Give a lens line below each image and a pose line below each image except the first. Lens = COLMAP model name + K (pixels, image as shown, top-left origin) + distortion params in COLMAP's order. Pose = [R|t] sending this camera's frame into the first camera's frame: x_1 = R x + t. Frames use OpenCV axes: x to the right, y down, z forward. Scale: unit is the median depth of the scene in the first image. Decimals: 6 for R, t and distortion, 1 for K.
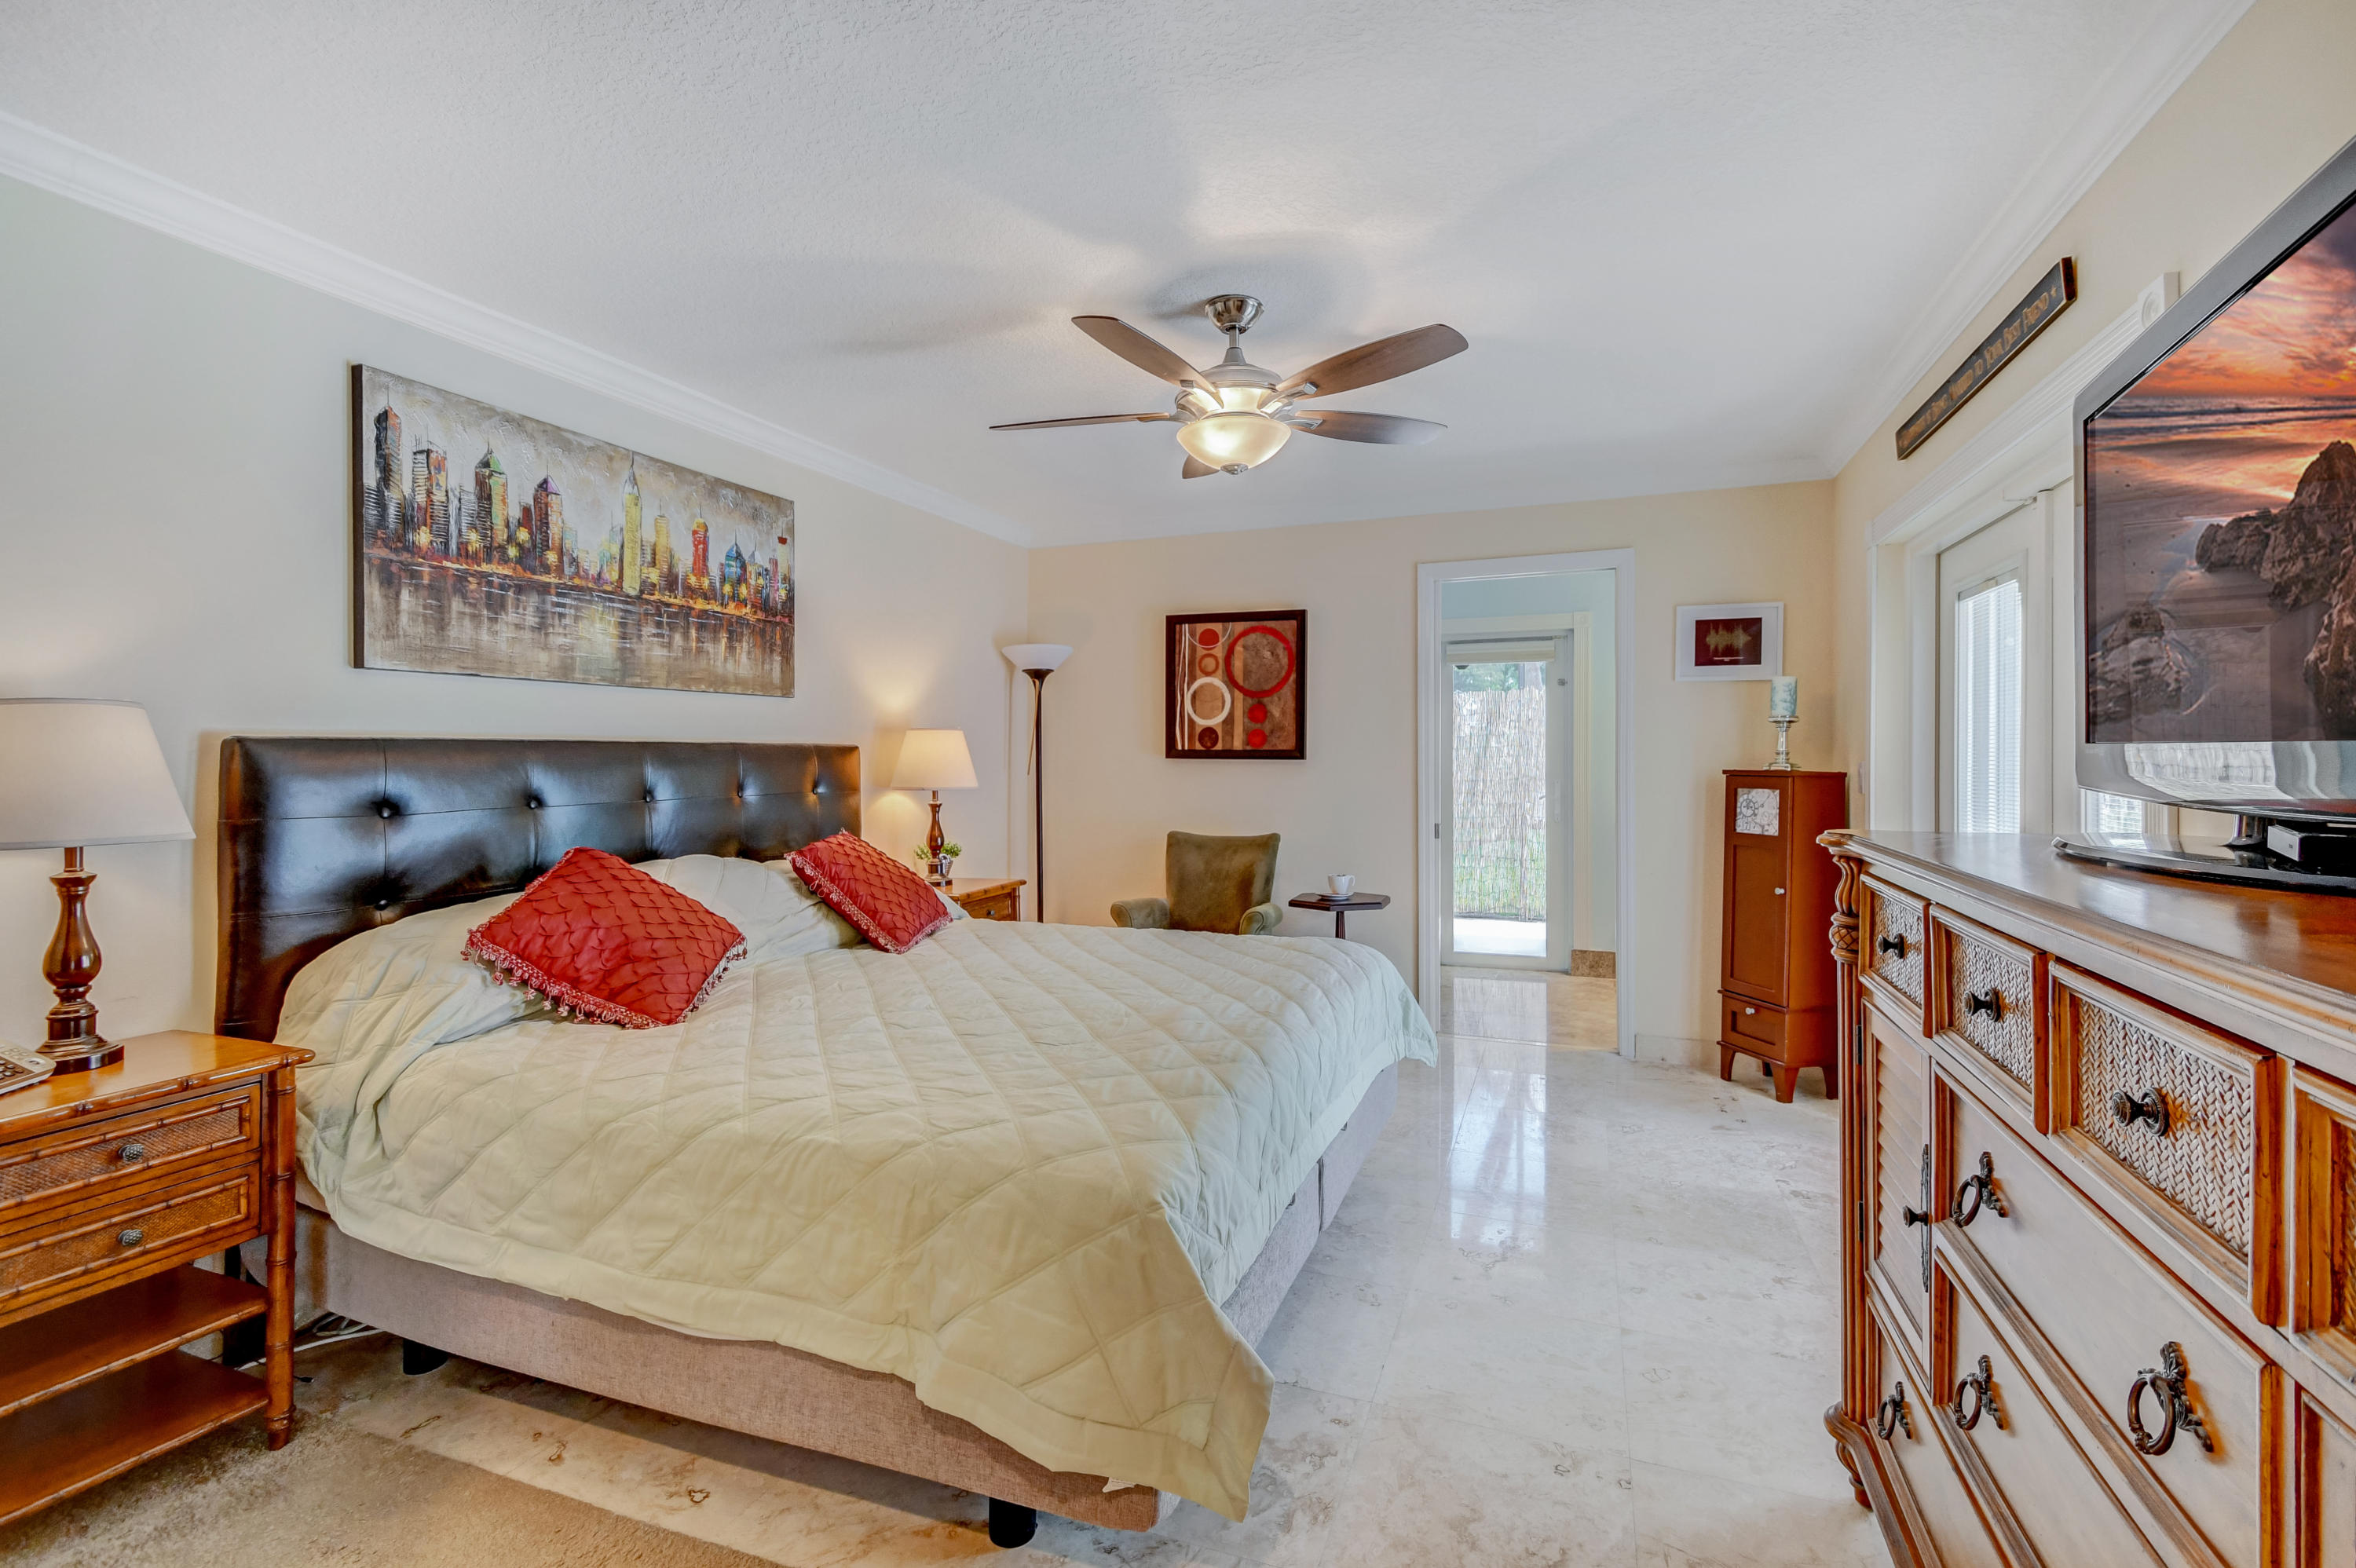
lens RADIAL K [[1062.6, 0, 1199.4], [0, 1062.6, 765.6], [0, 0, 1]] dist [-0.001666, -0.000426]
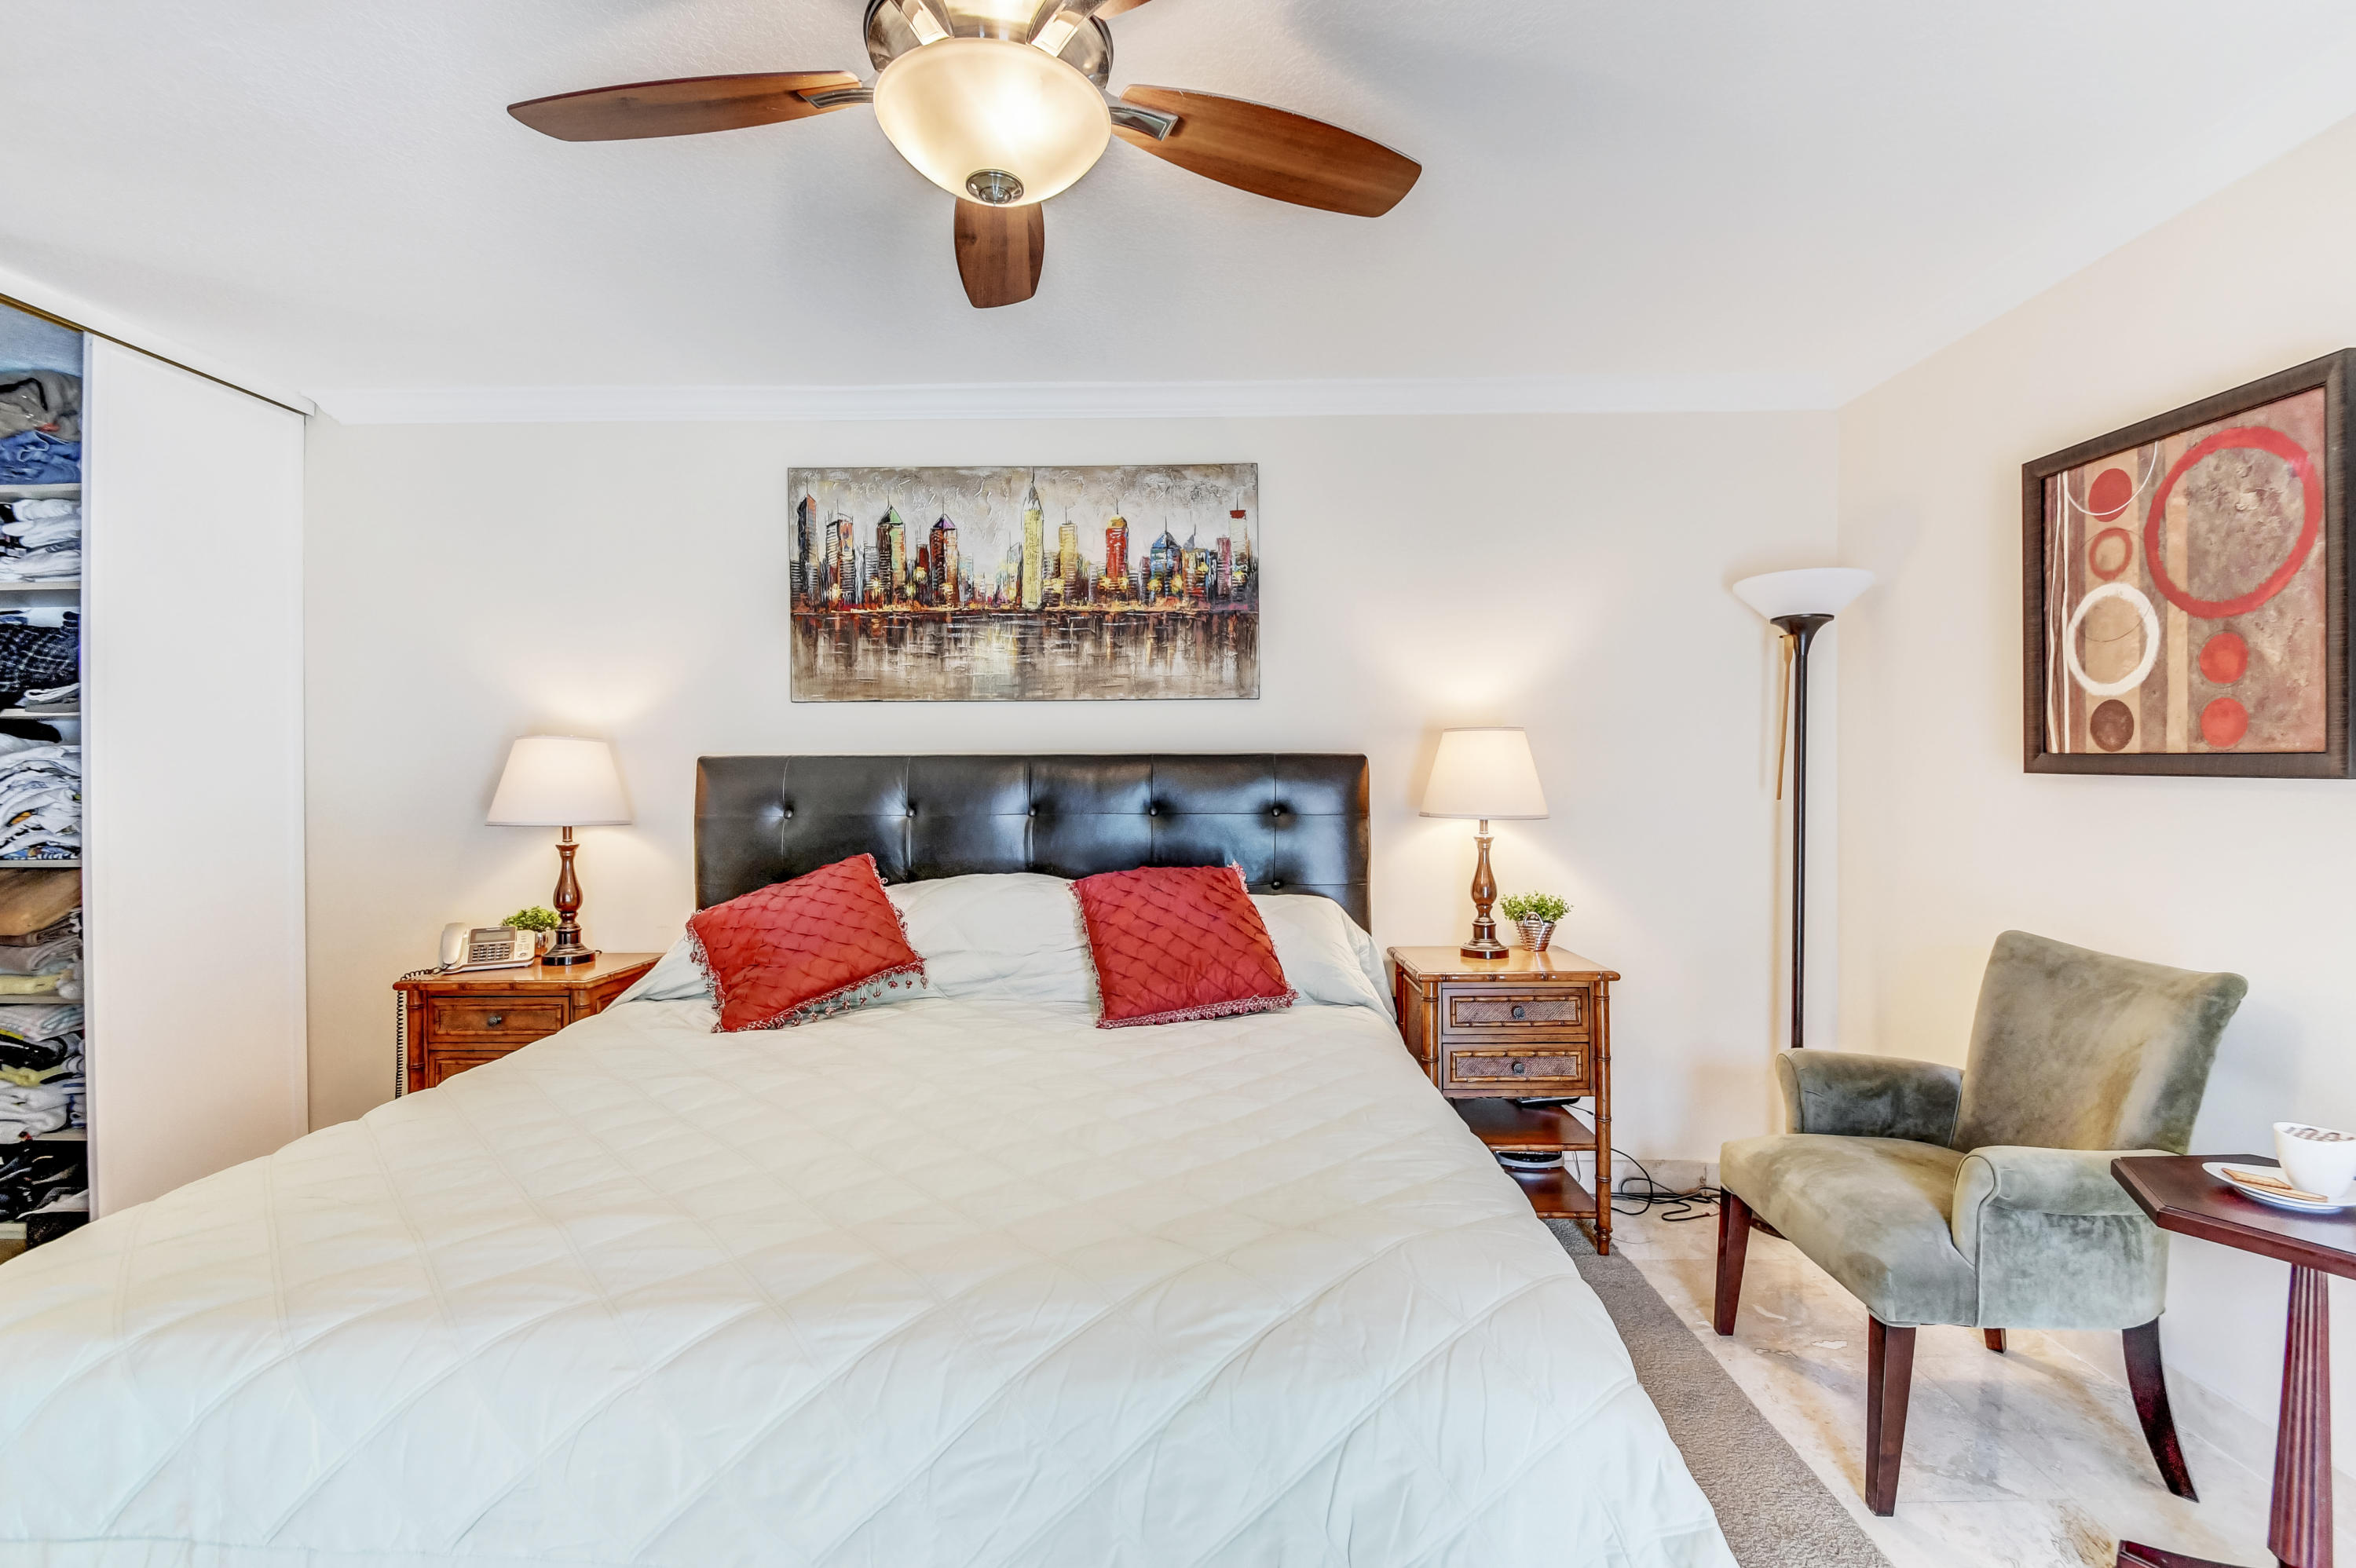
lens RADIAL K [[1062.6, 0, 1199.4], [0, 1062.6, 765.6], [0, 0, 1]] dist [-0.001666, -0.000426]
pose [[0.321964, 0.001467, -0.946751, 0.465914], [-0.004674, 0.999989, -0.000040, -0.012741], [0.946740, 0.004438, 0.321968, 0.811246]]
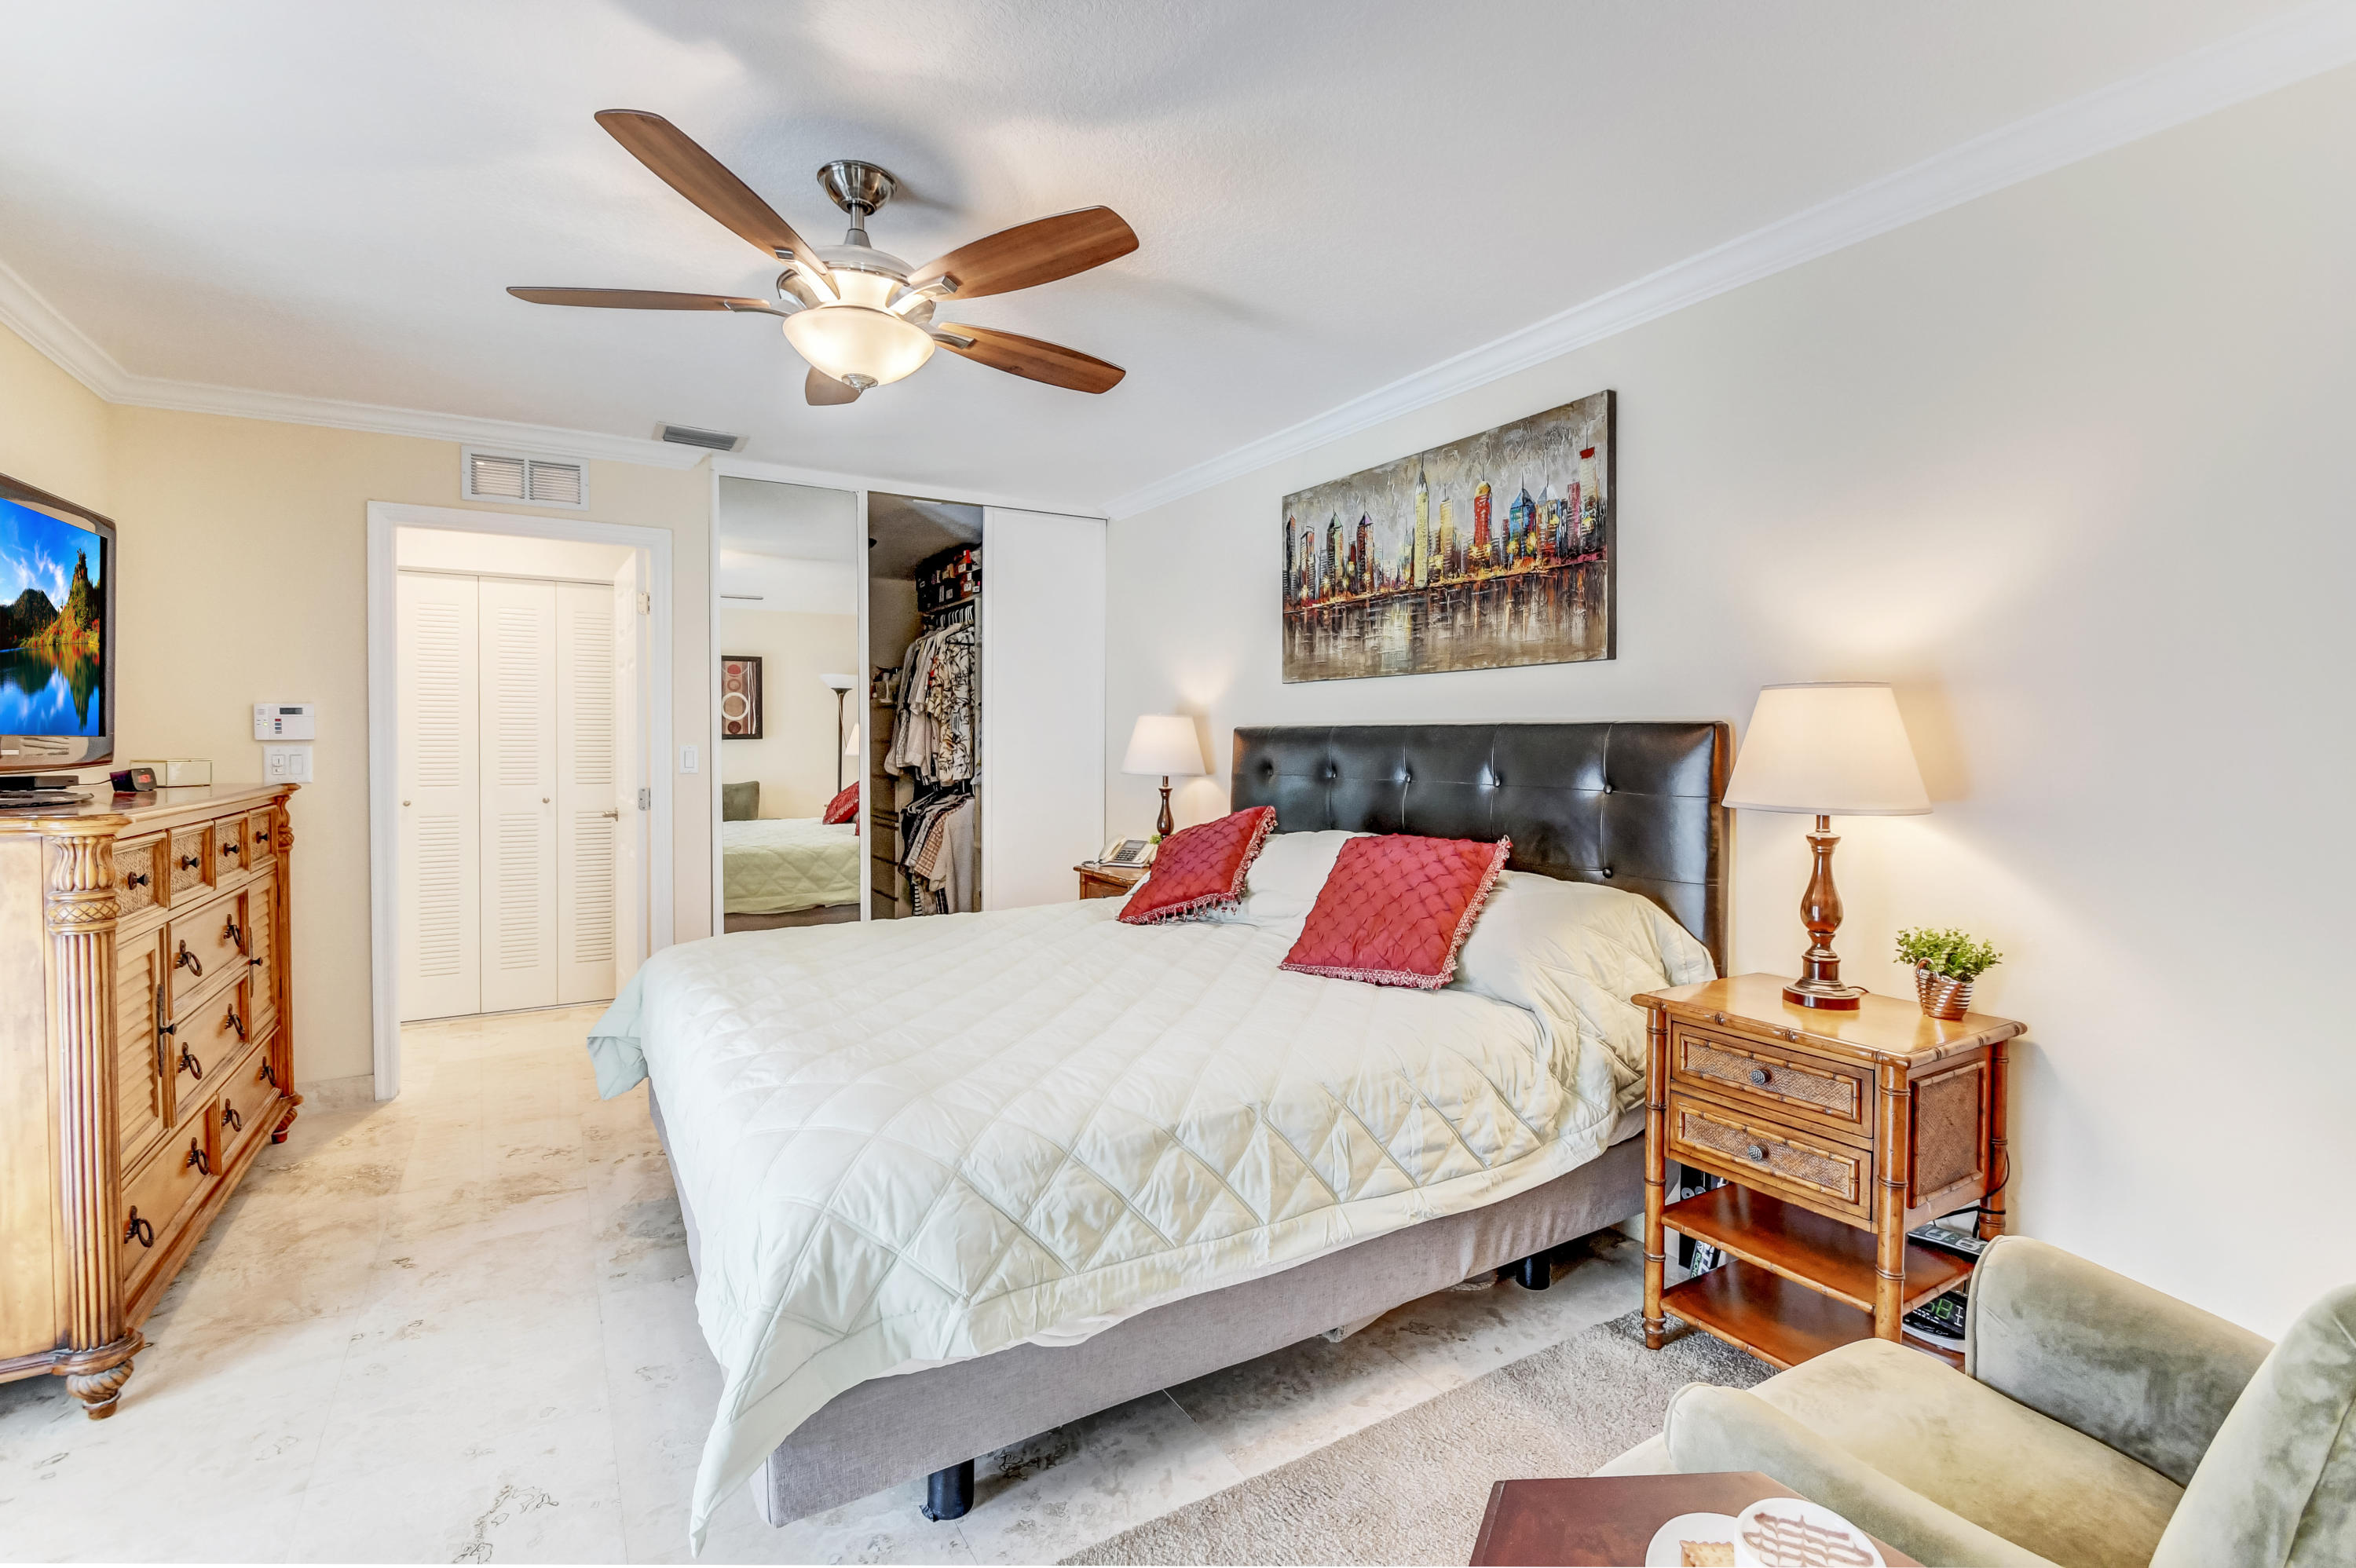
lens RADIAL K [[1046.8, 0, 1143.0], [0, 1046.8, 739.4], [0, 0, 1]] dist [0.000724, -0.000010]
pose [[-0.648831, 0.000743, -0.760932, 0.438983], [-0.008860, 0.999924, 0.008532, -0.014412], [0.760881, 0.012278, -0.648775, 1.445569]]
